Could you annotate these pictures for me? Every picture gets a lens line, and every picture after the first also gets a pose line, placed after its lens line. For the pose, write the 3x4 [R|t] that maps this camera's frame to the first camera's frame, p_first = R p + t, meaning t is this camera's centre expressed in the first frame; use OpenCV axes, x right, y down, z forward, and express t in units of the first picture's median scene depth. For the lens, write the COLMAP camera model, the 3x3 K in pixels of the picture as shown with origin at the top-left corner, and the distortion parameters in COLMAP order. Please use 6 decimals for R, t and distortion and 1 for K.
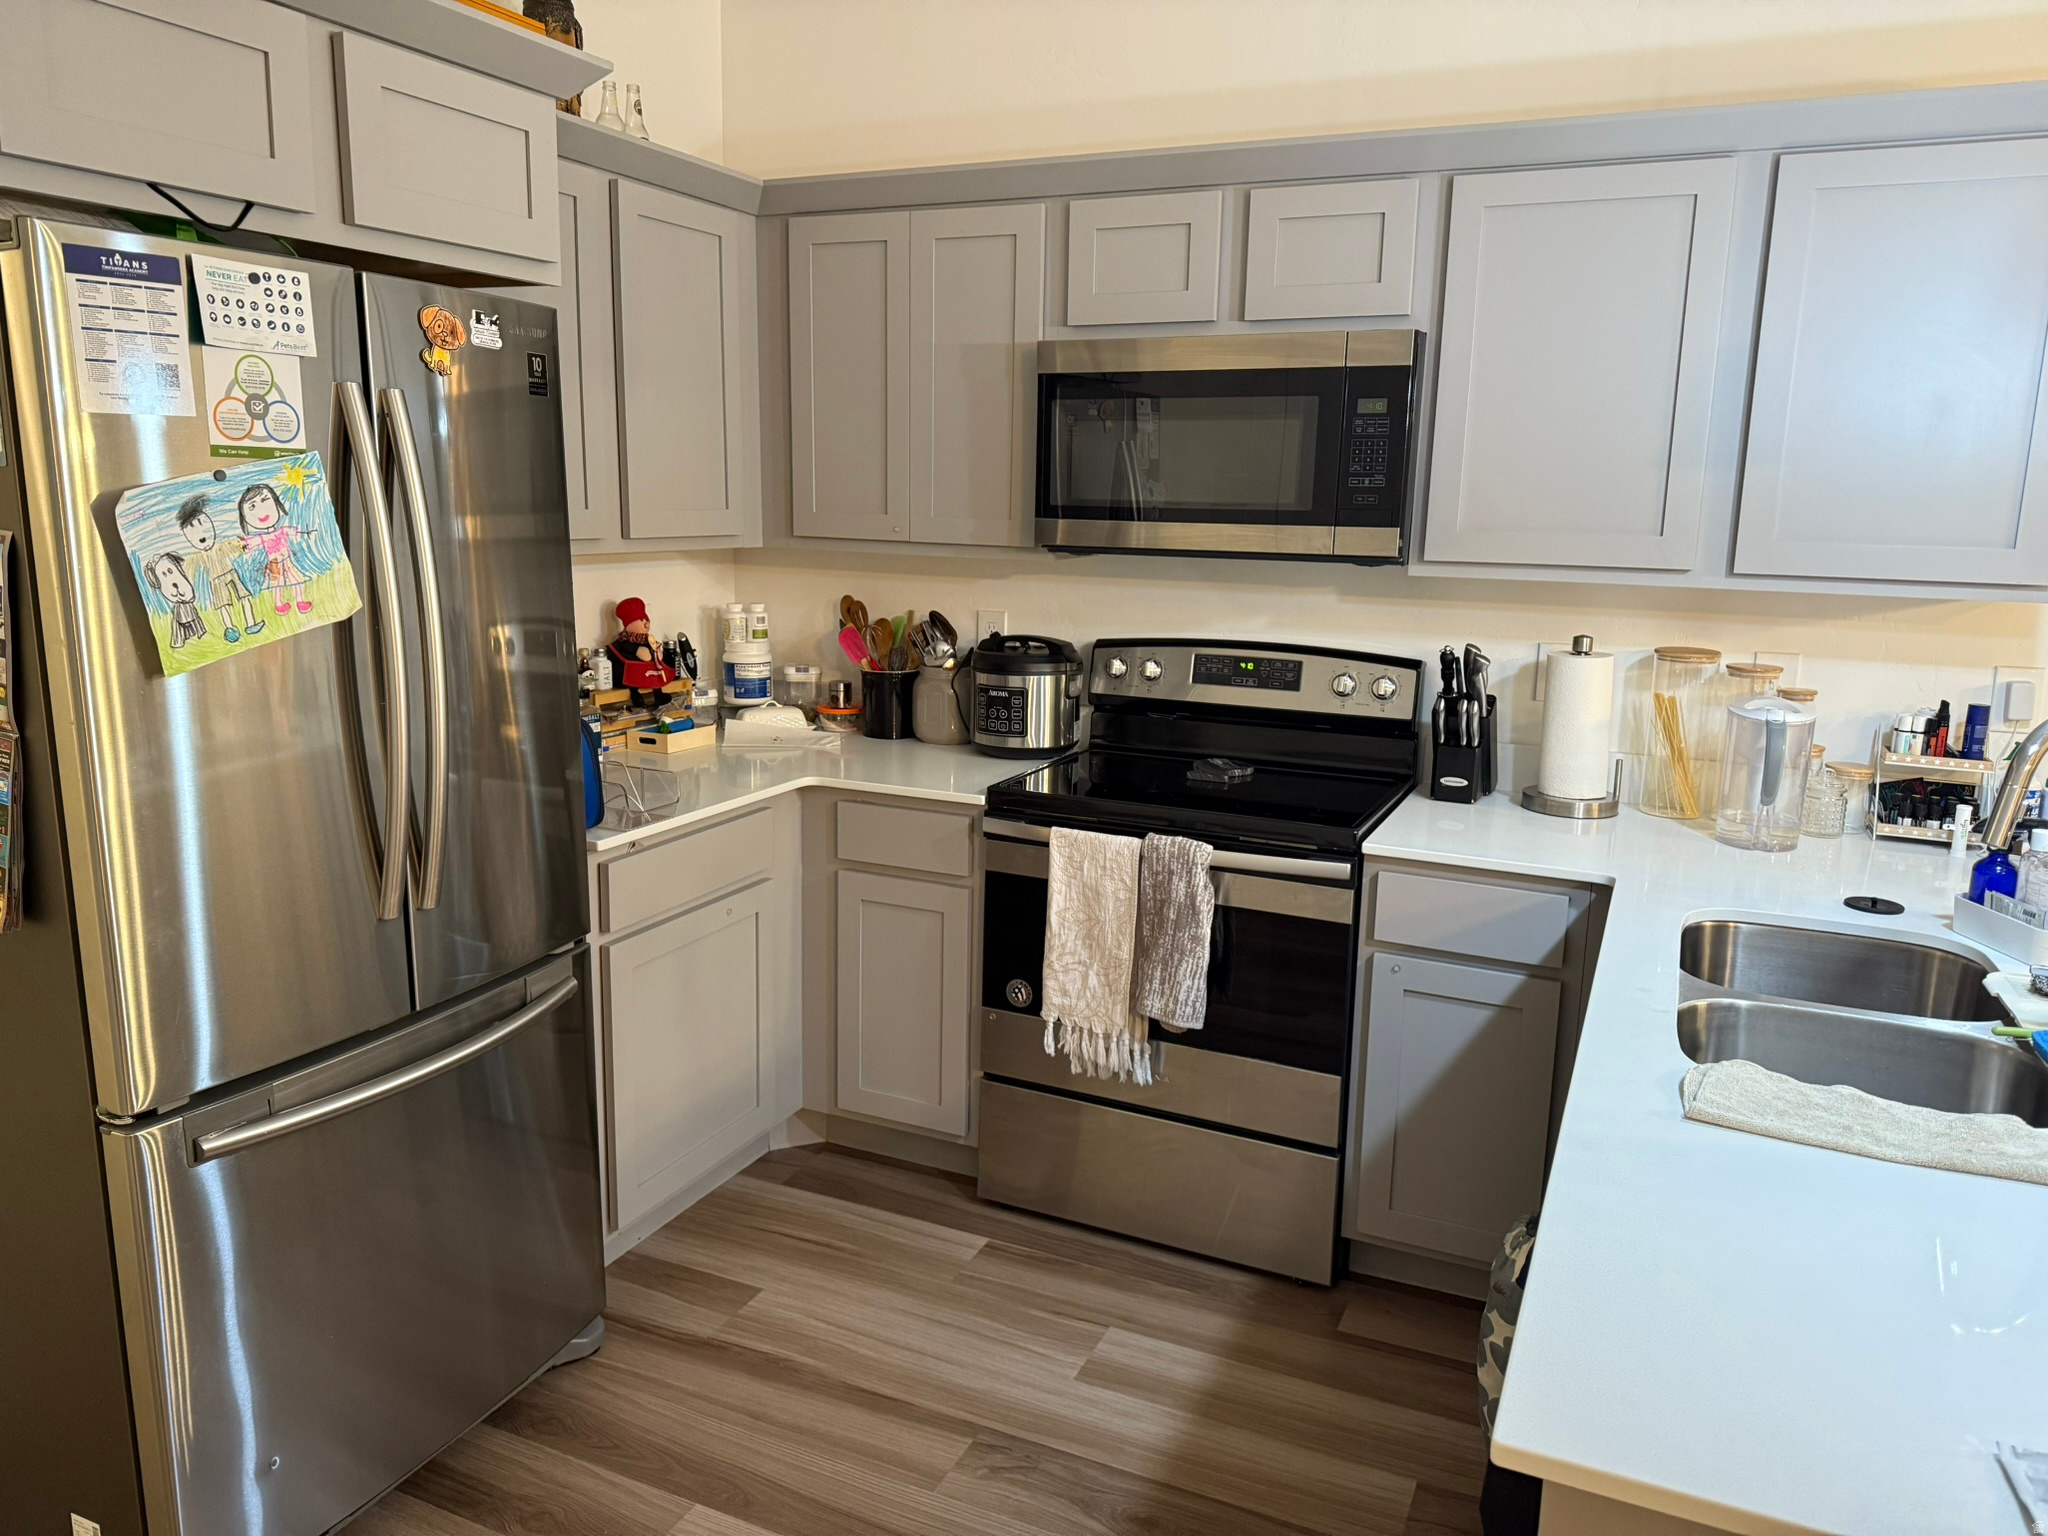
lens RADIAL K [[1433.6, 0, 1024.0], [0, 1433.6, 768.0], [0, 0, 1]] dist [0.076417, -0.100515]
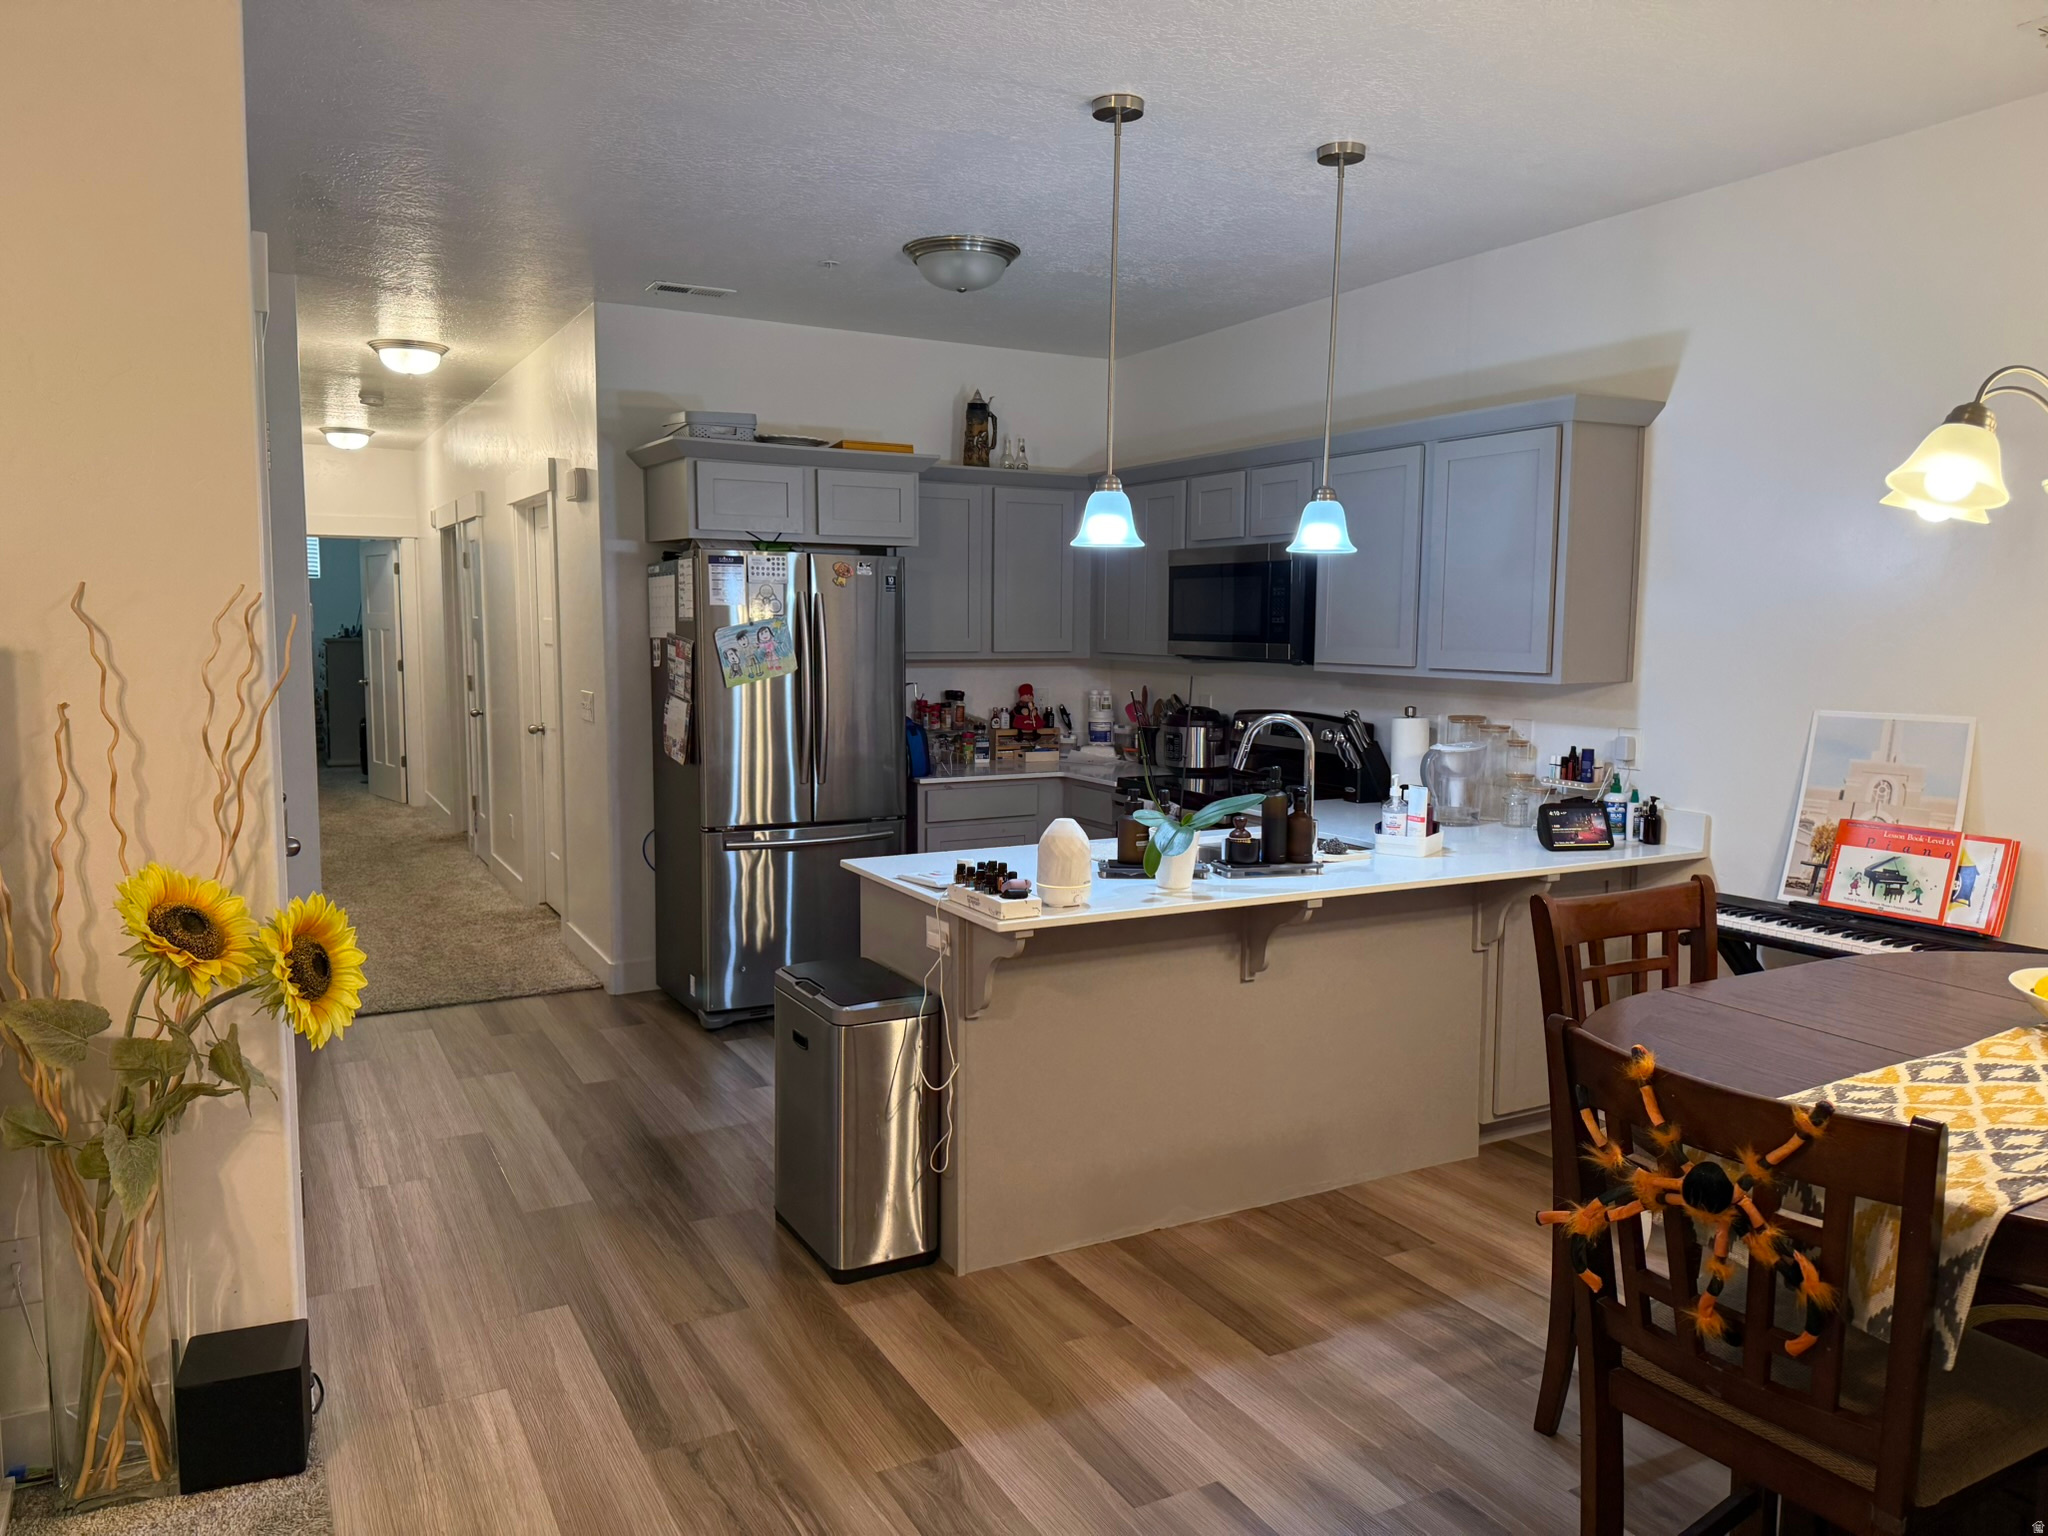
lens RADIAL K [[1406.6, 0, 1027.0], [0, 1406.6, 761.5], [0, 0, 1]] dist [0.101862, -0.110861]
pose [[0.808722, 0.046890, -0.586319, 0.901071], [-0.106371, 0.992041, -0.067382, 0.121293], [0.578493, 0.116861, 0.807273, -0.555493]]
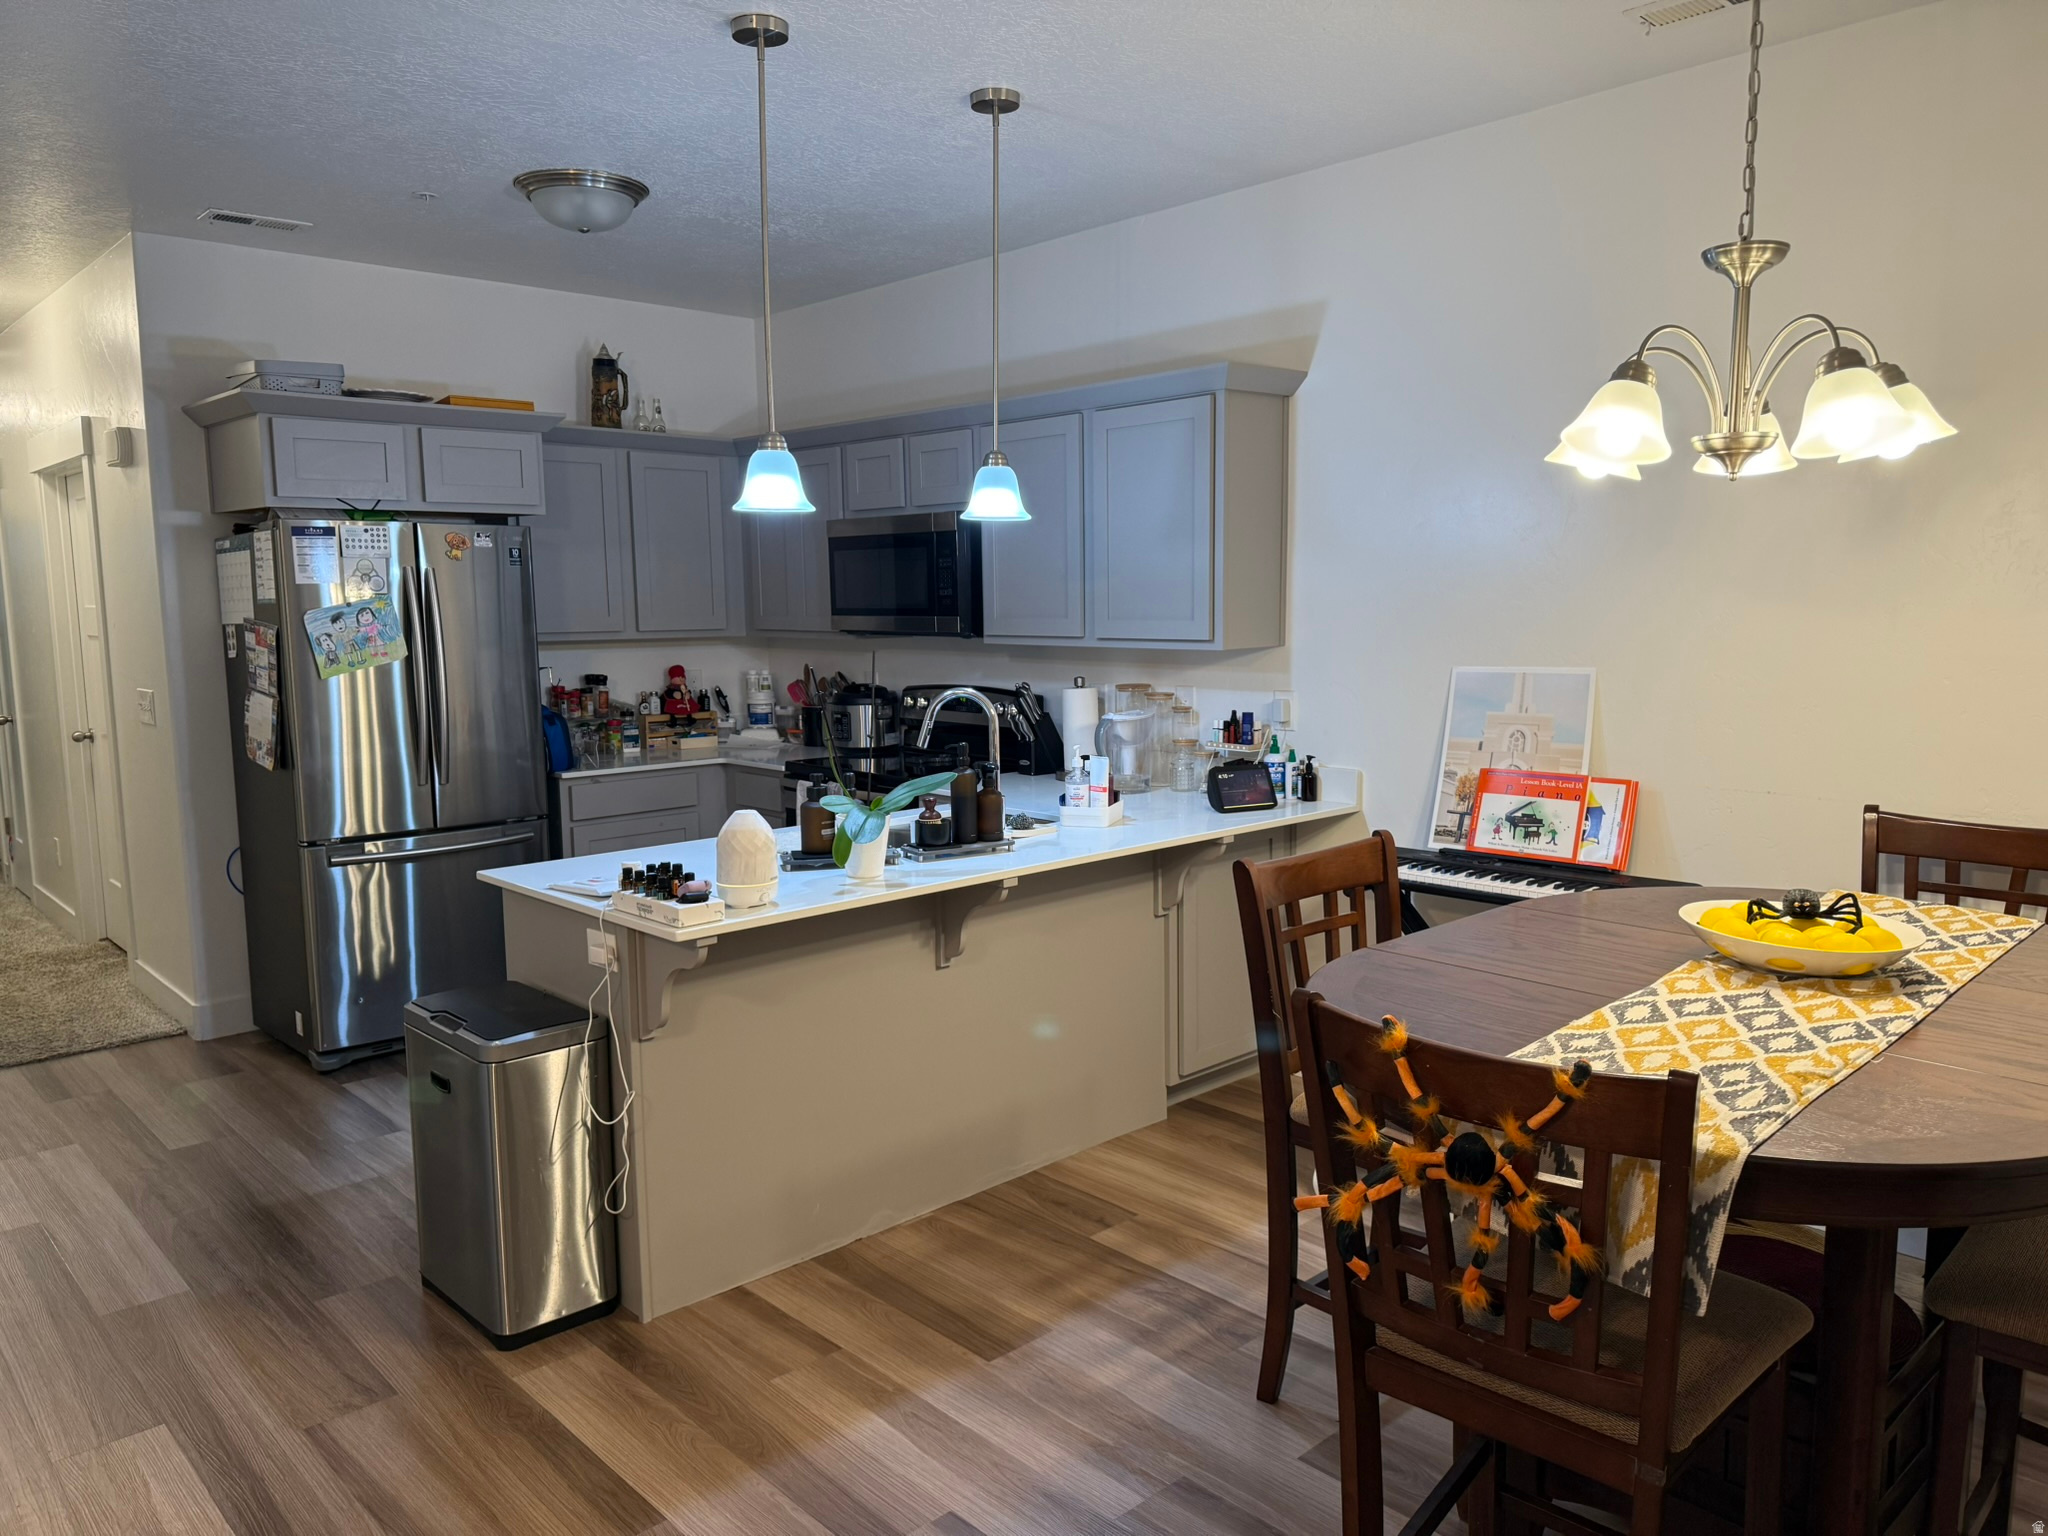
lens RADIAL K [[1433.6, 0, 1024.0], [0, 1433.6, 768.0], [0, 0, 1]] dist [0.076417, -0.100515]
pose [[0.926386, 0.015820, -0.376243, 0.859958], [-0.043974, 0.996826, -0.066360, 0.118200], [0.373999, 0.078020, 0.924141, -0.523448]]
